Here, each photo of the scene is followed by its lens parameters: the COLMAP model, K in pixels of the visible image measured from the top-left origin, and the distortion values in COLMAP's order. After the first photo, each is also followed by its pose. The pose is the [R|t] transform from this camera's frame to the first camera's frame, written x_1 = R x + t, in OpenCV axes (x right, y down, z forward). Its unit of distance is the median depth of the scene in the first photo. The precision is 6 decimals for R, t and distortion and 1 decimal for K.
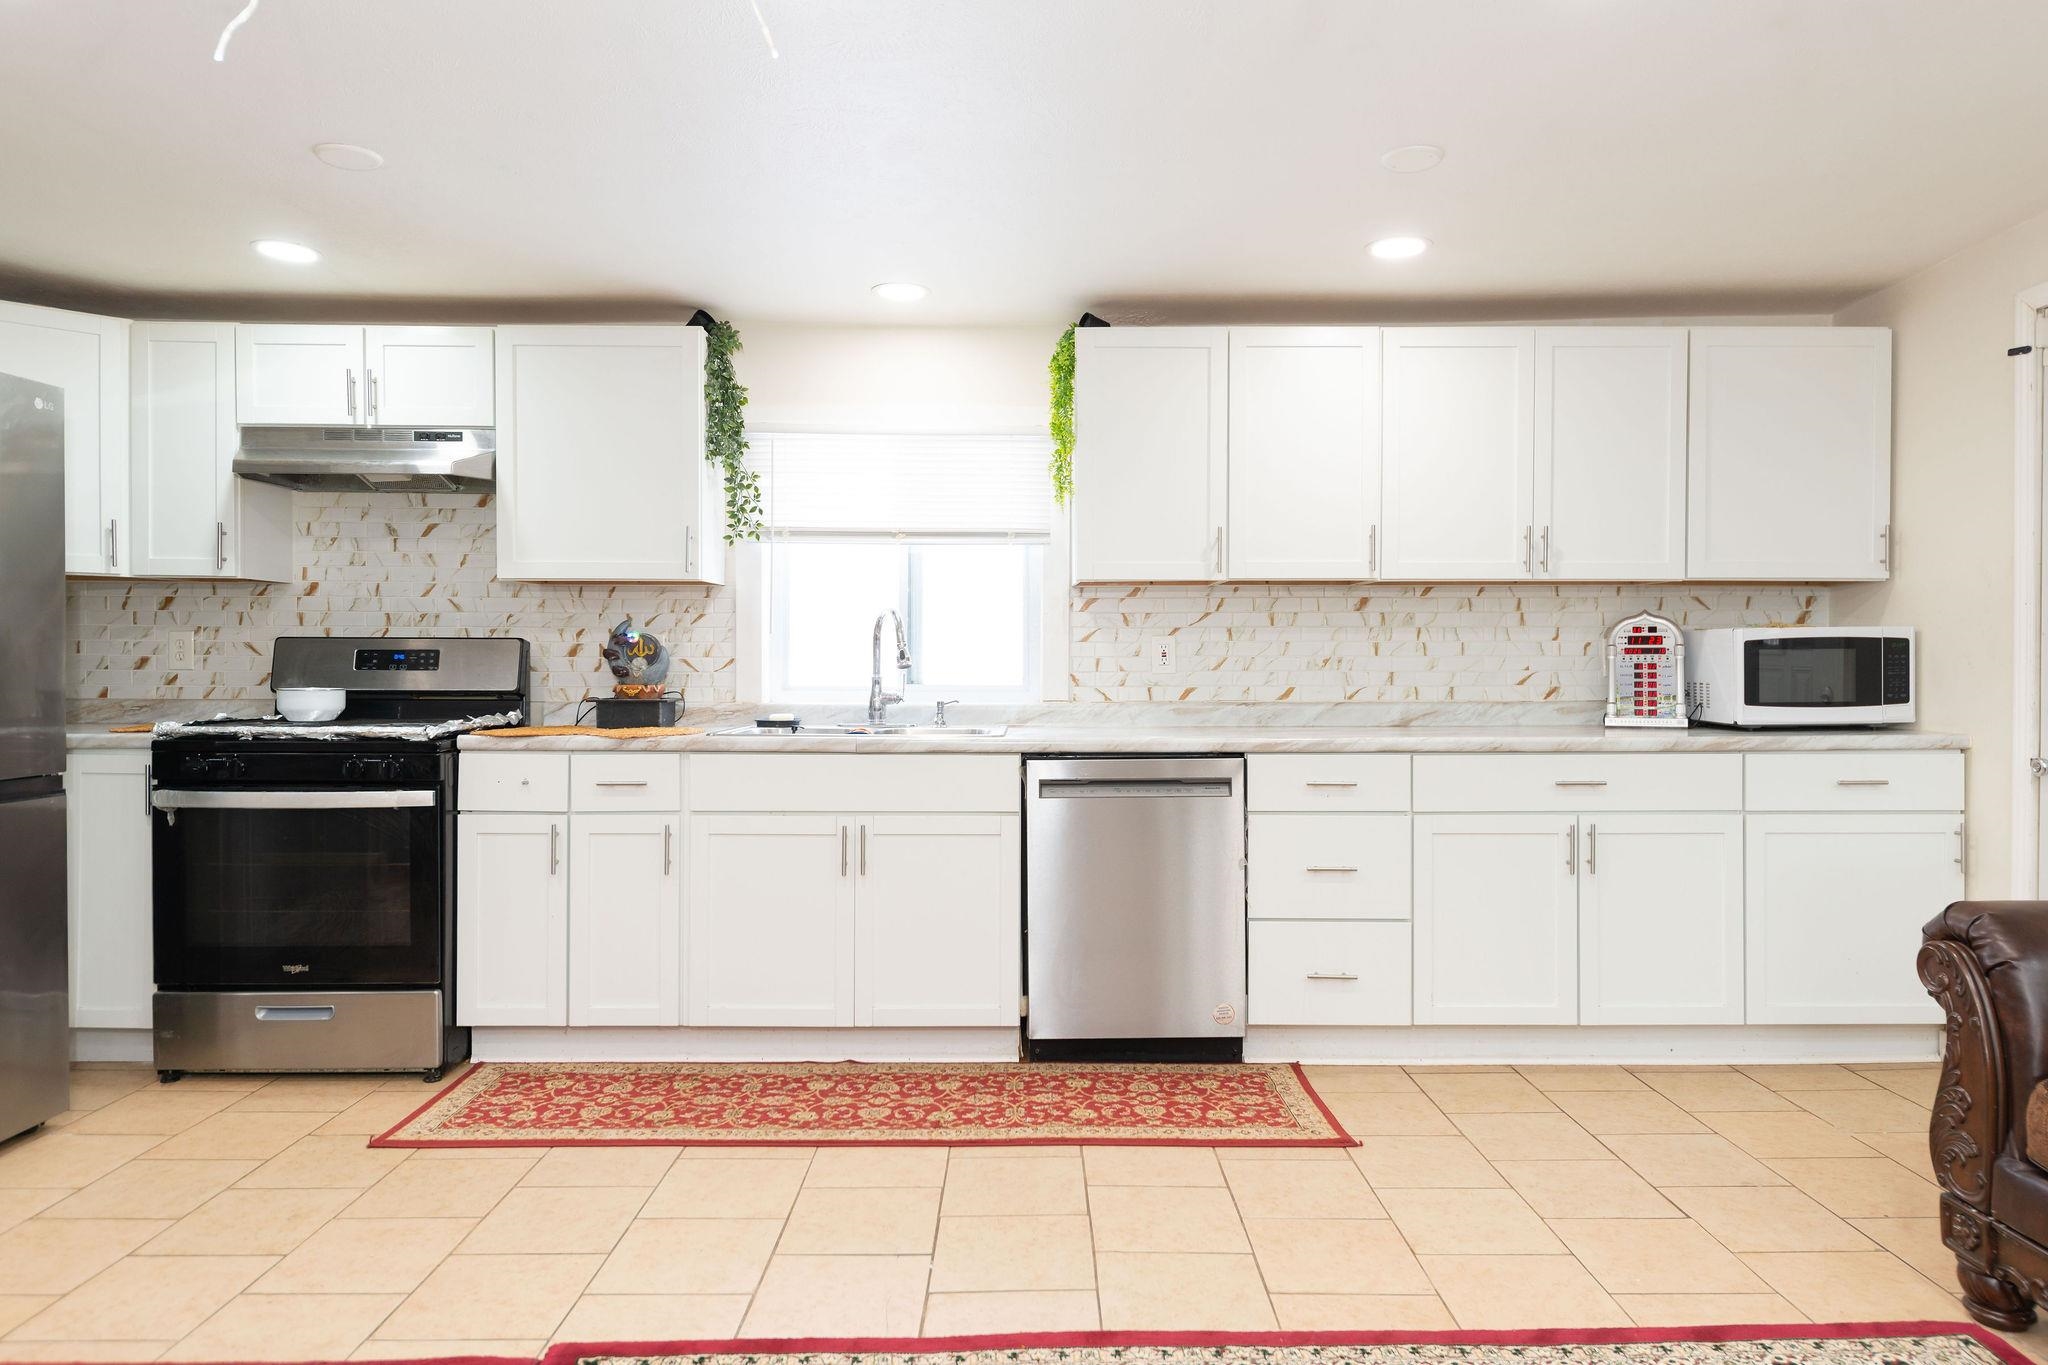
lens RADIAL K [[1285.7, 0, 1026.5], [0, 1285.7, 677.7], [0, 0, 1]] dist [0.016015, -0.013410]
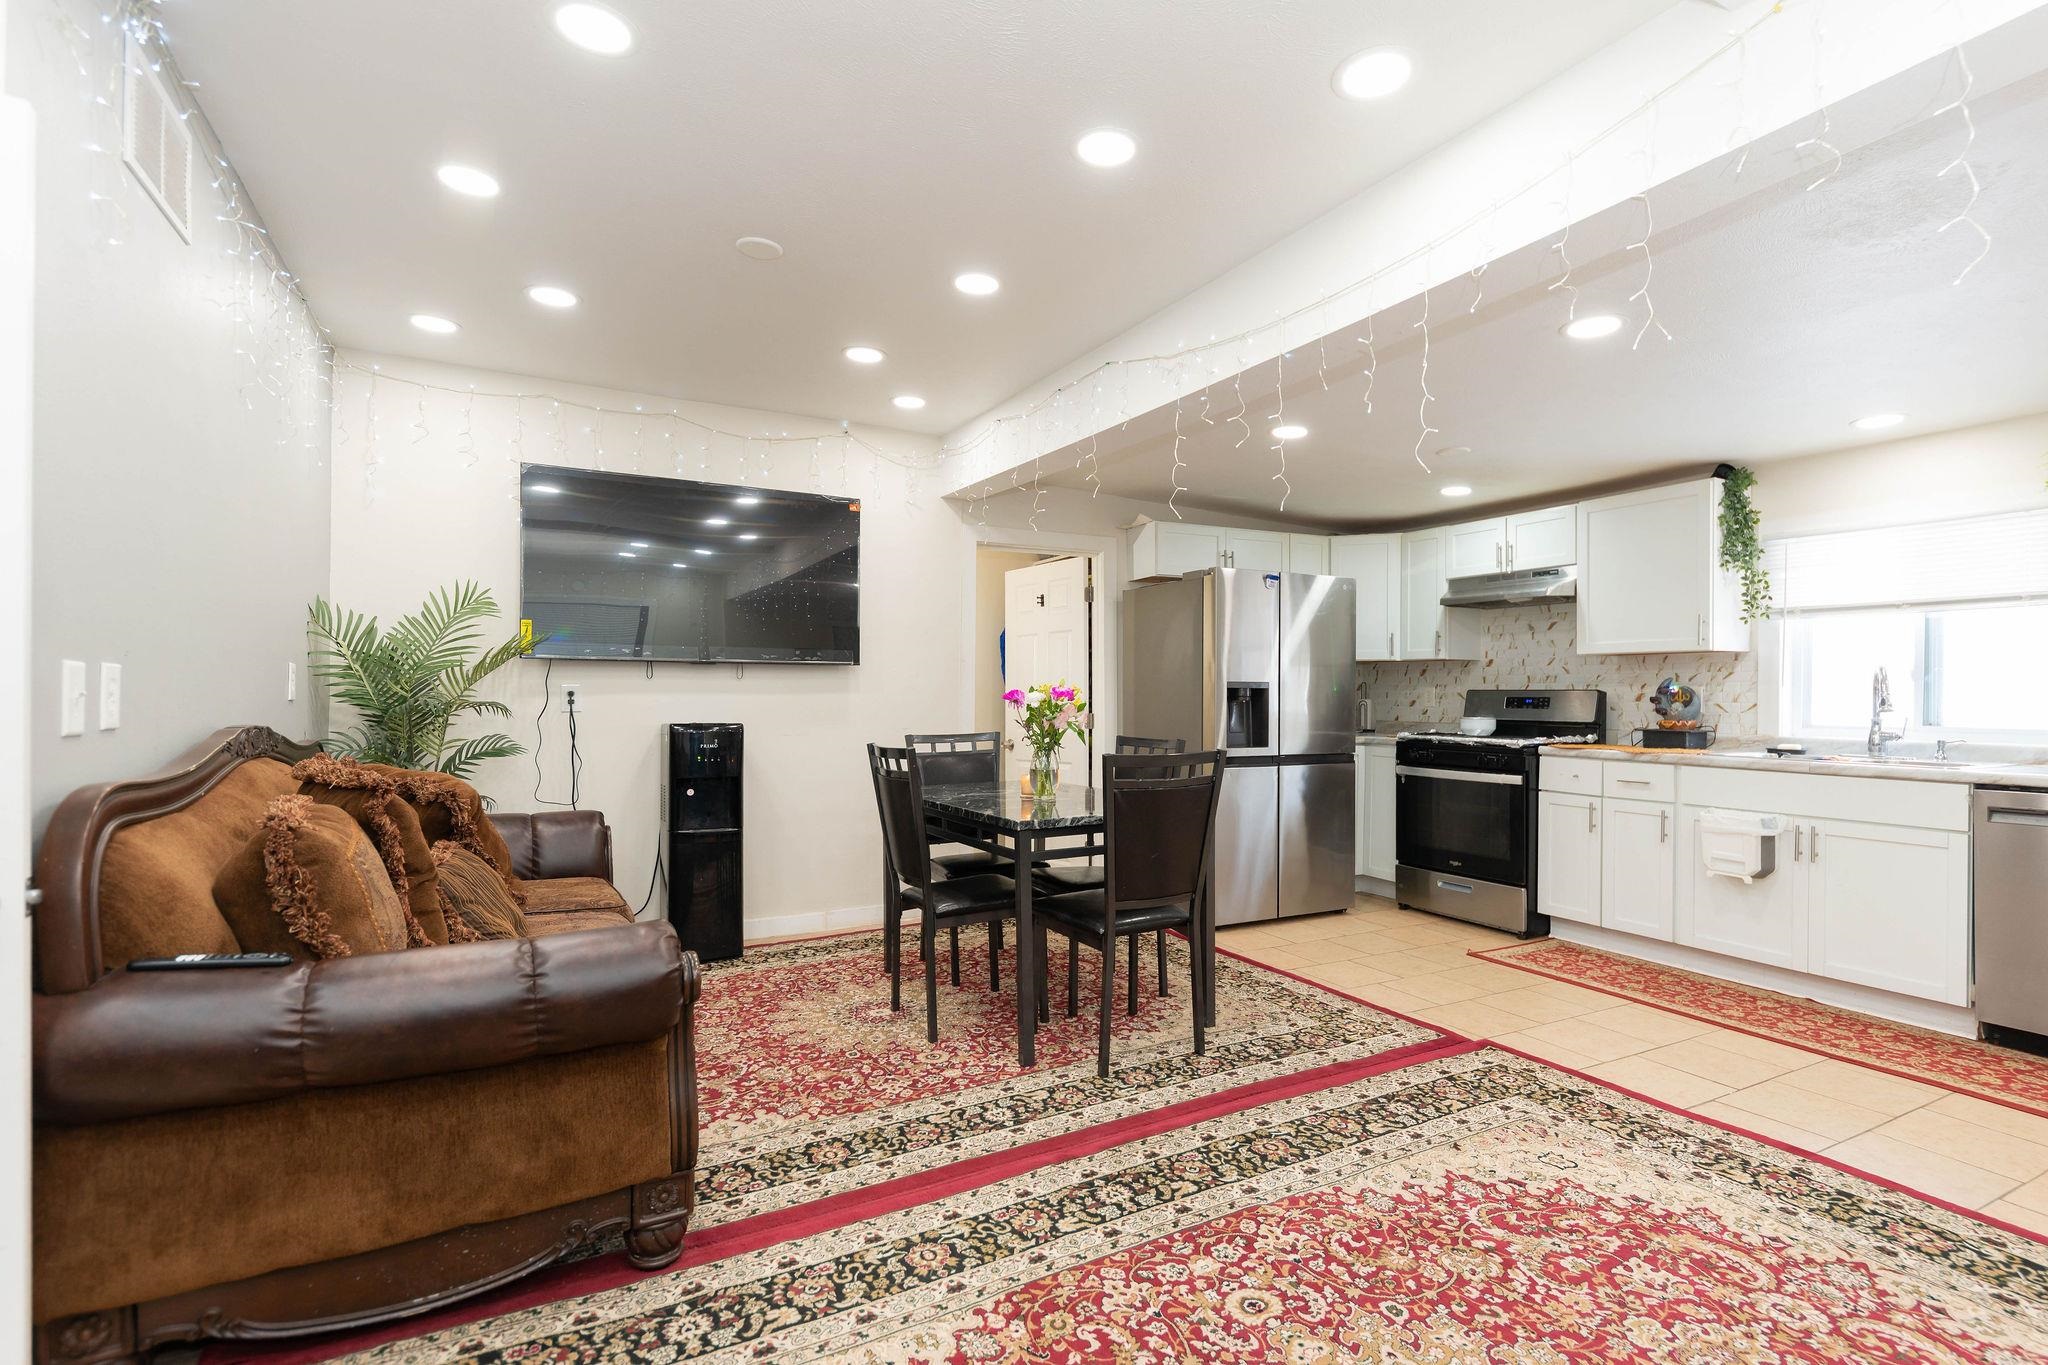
lens RADIAL K [[954.6, 0, 1050.2], [0, 954.6, 689.6], [0, 0, 1]] dist [0.017270, -0.007272]
pose [[0.473829, -0.005511, -0.880599, 0.380439], [-0.017137, 0.999733, -0.015477, -0.000663], [0.880450, 0.022424, 0.473609, -0.197105]]
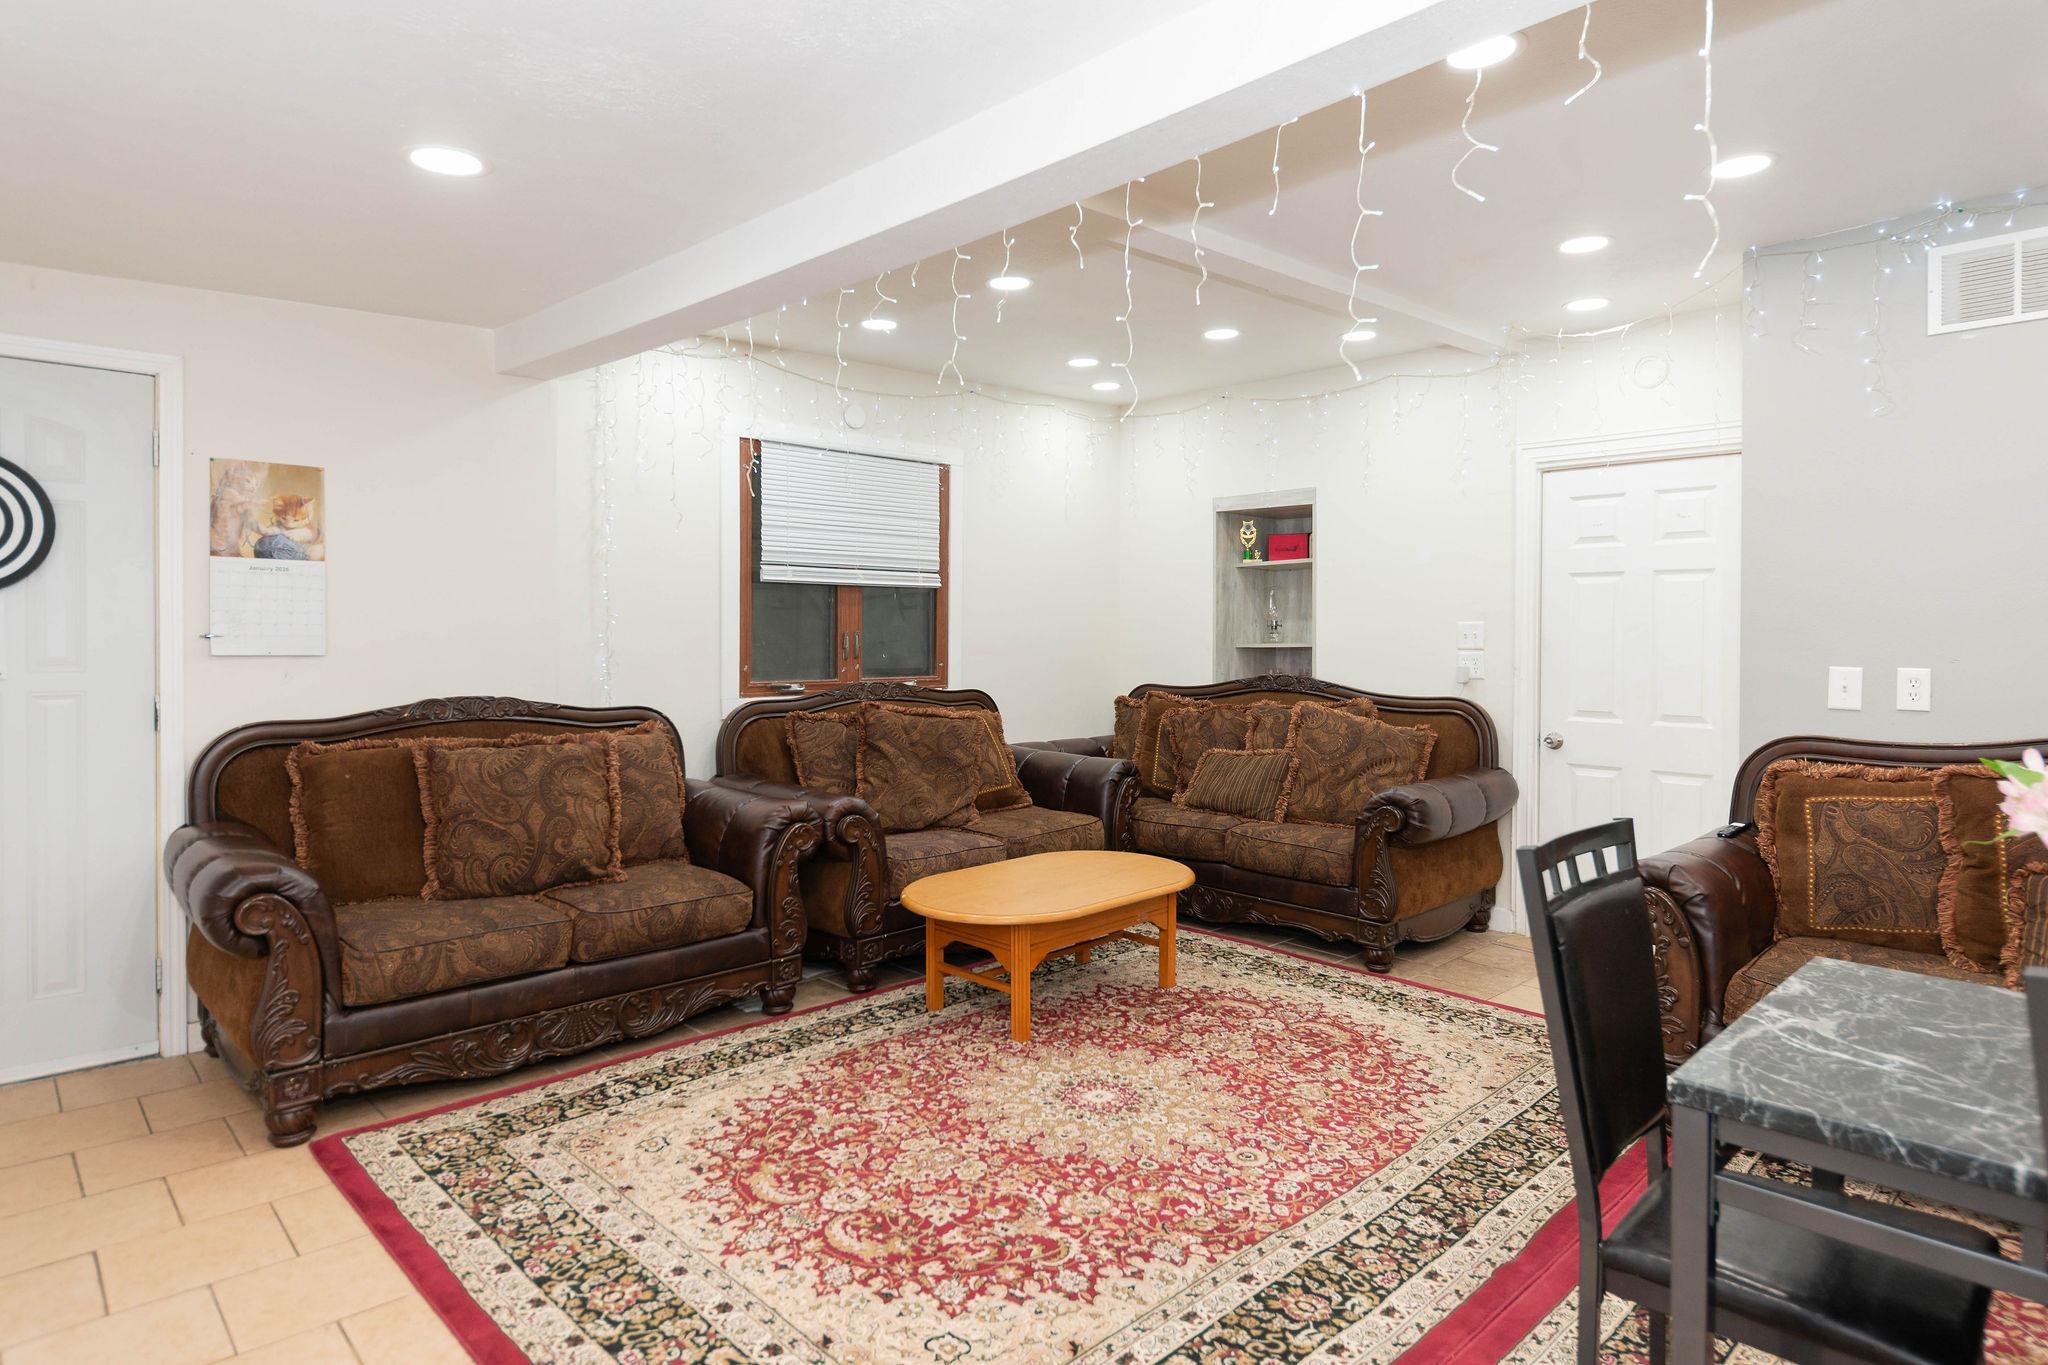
lens RADIAL K [[1133.5, 0, 1029.1], [0, 1133.5, 662.9], [0, 0, 1]] dist [0.009957, 0.000134]
pose [[-0.684868, -0.019108, 0.728416, -0.473639], [0.005195, 0.999503, 0.031104, -0.056386], [-0.728648, 0.025086, -0.684428, 0.778775]]
